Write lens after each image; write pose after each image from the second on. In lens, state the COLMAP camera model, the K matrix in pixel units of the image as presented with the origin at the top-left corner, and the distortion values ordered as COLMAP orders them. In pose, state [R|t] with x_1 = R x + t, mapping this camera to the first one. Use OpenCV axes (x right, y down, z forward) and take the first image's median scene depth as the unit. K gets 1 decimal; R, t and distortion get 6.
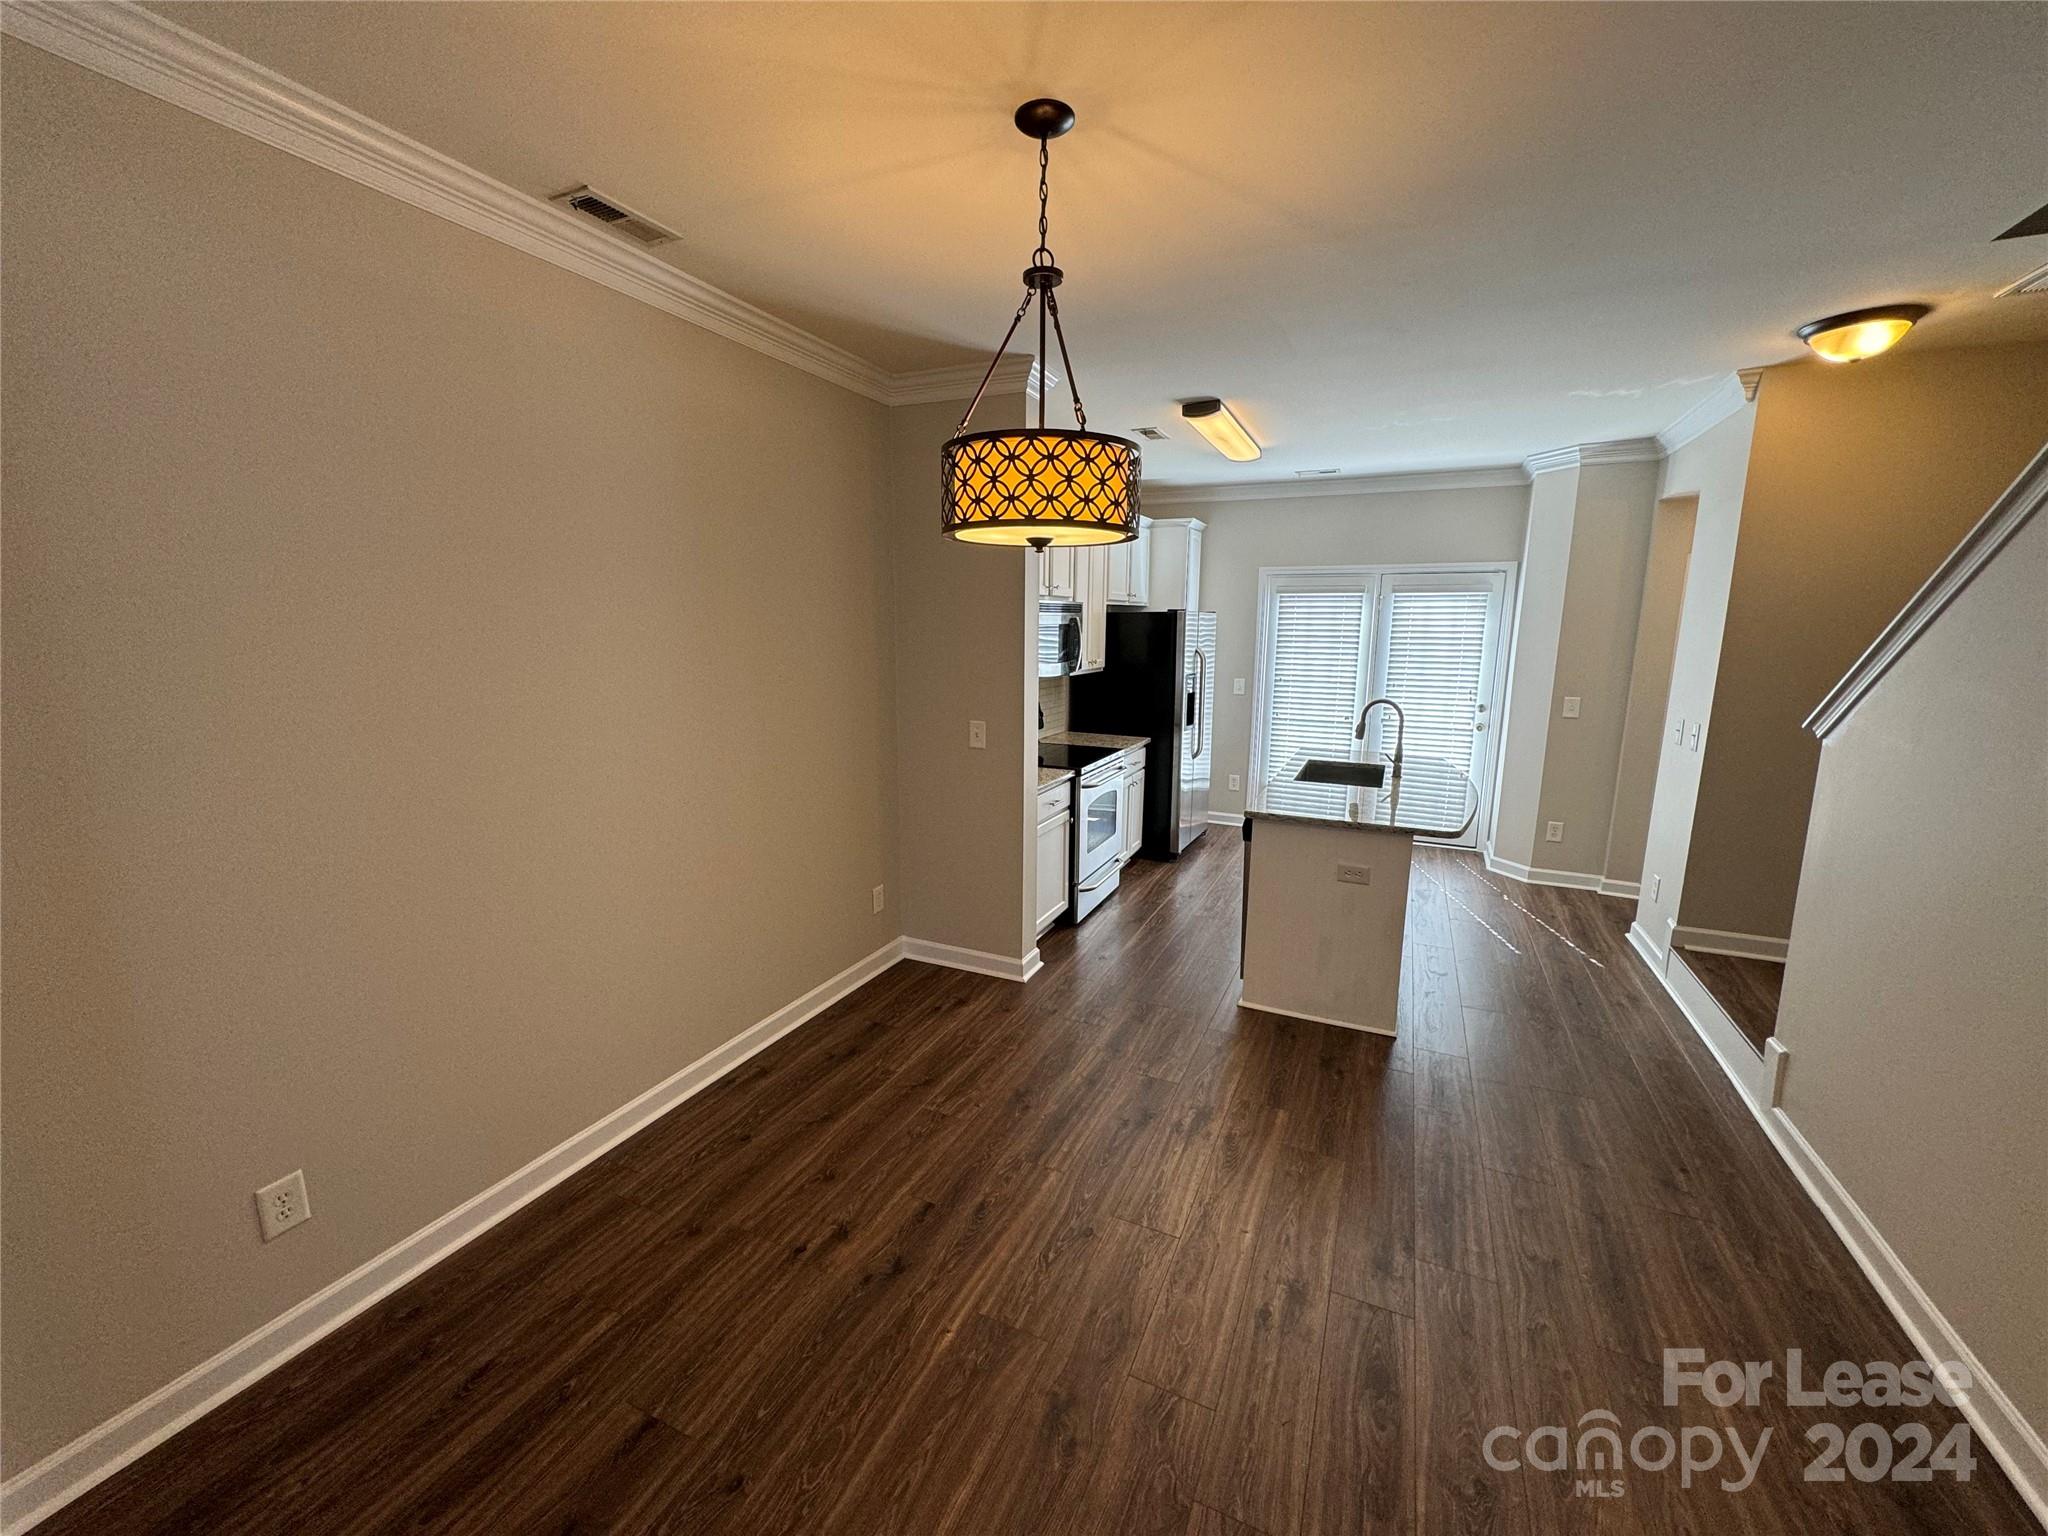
lens RADIAL K [[809.3, 0, 1022.9], [0, 809.3, 769.1], [0, 0, 1]] dist [-0.002198, -0.000444]
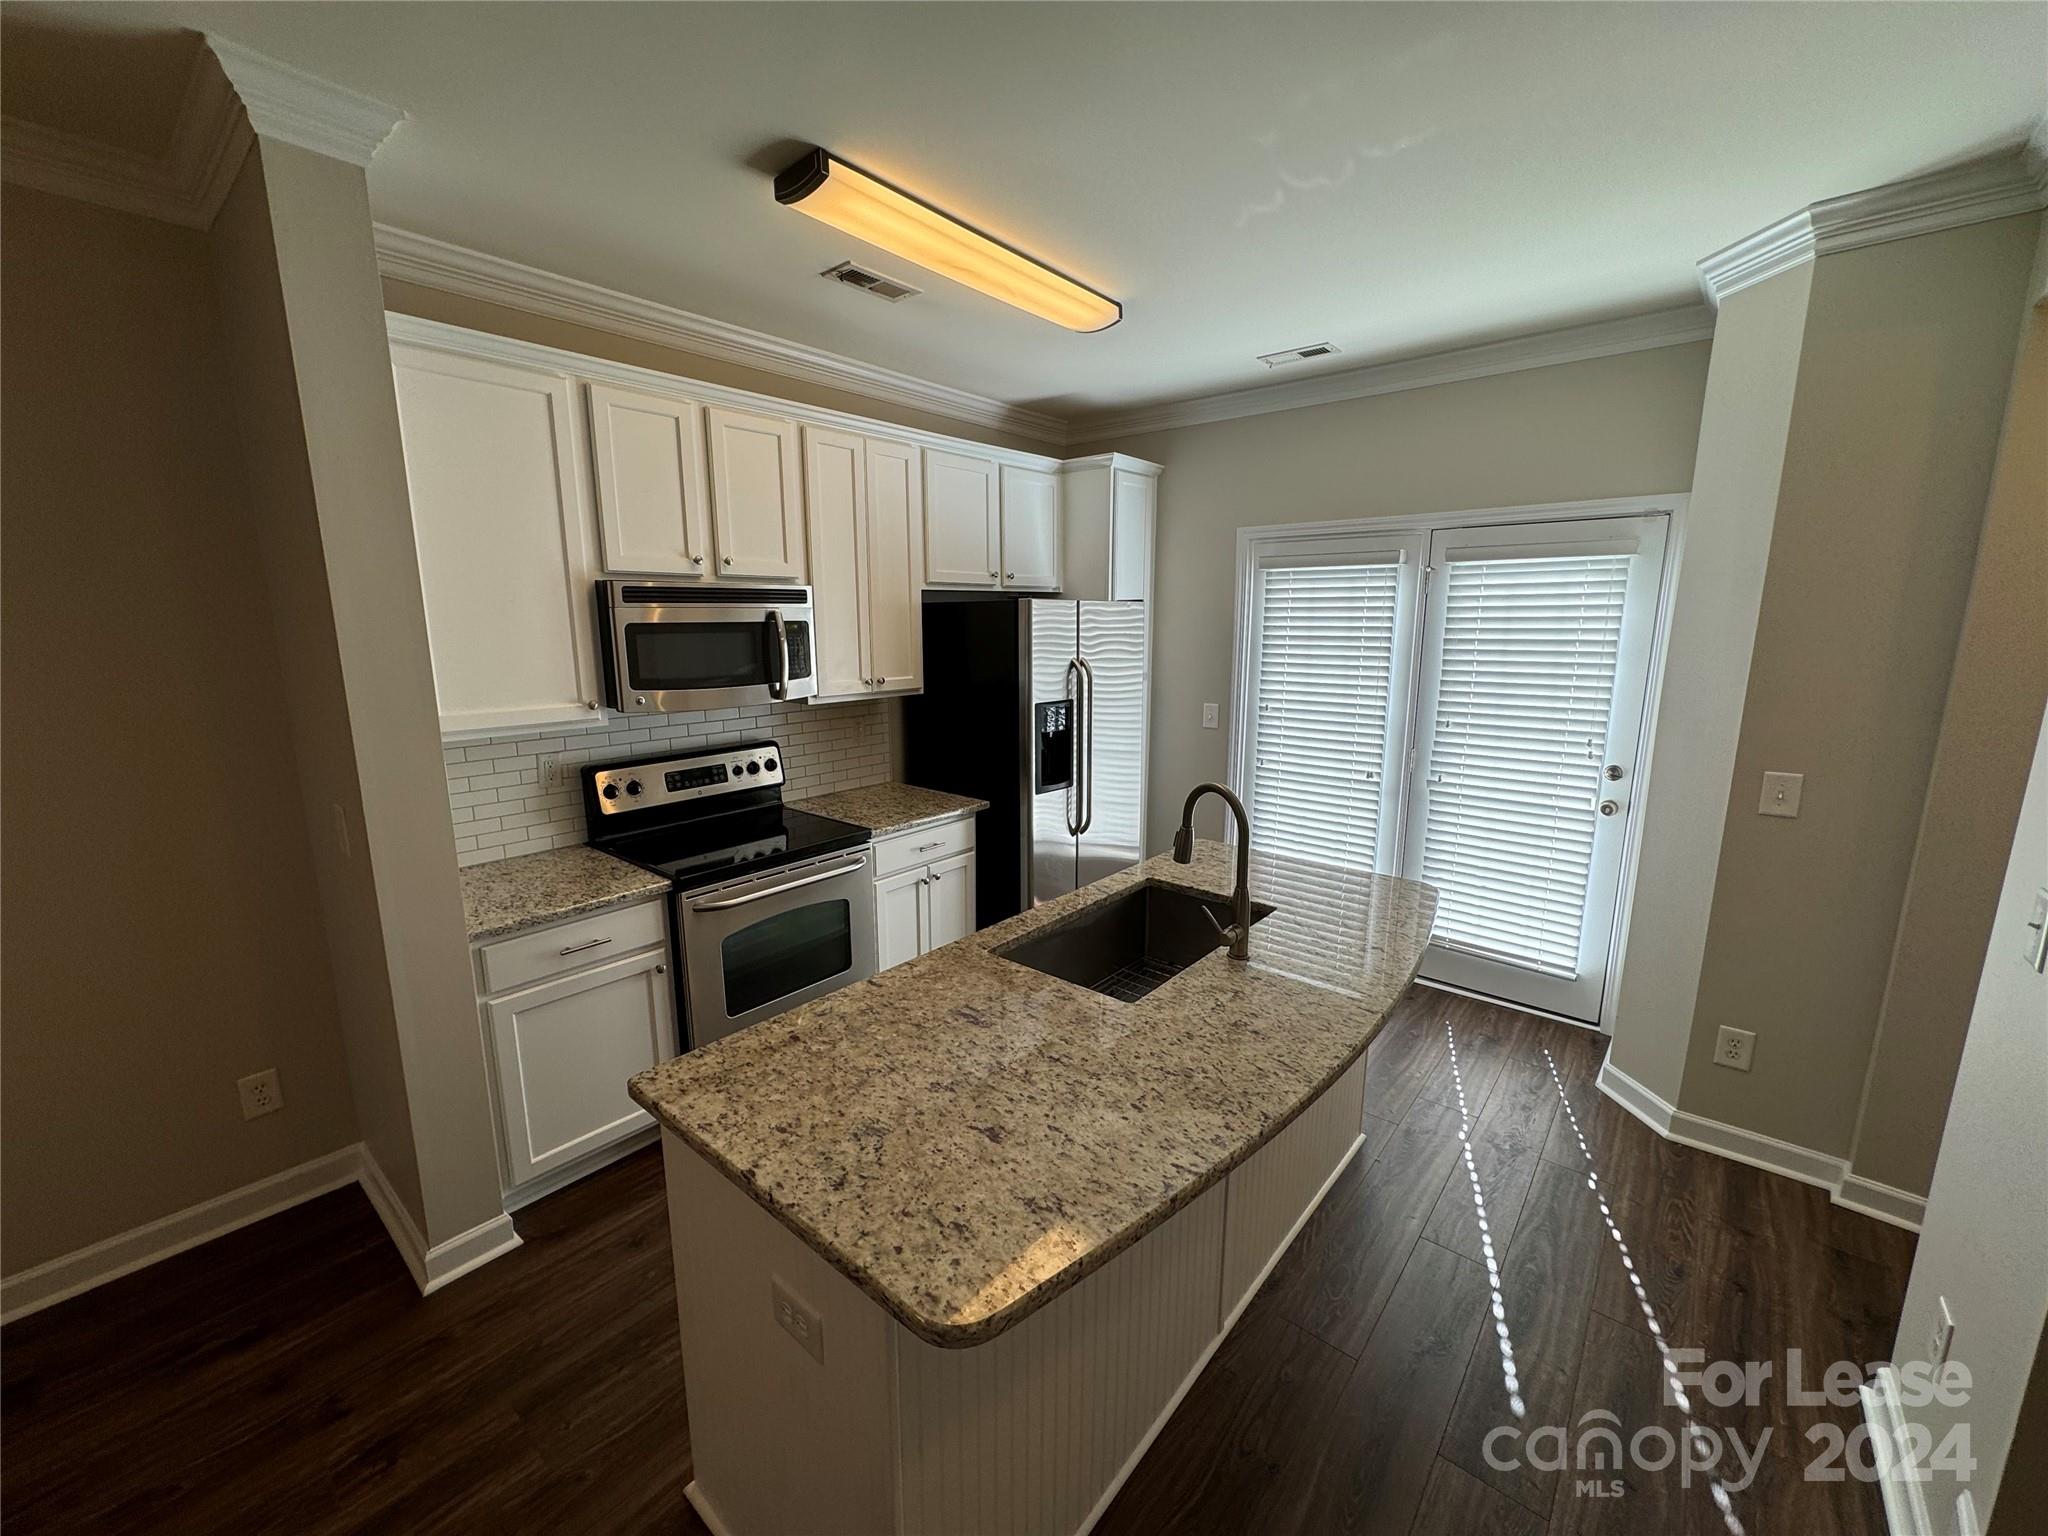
lens RADIAL K [[809.3, 0, 1022.9], [0, 809.3, 769.1], [0, 0, 1]] dist [-0.002198, -0.000444]
pose [[0.965555, 0.041509, -0.256867, 0.347946], [-0.040463, 0.999137, 0.009360, -0.071364], [0.257034, 0.001356, 0.966401, 0.405820]]
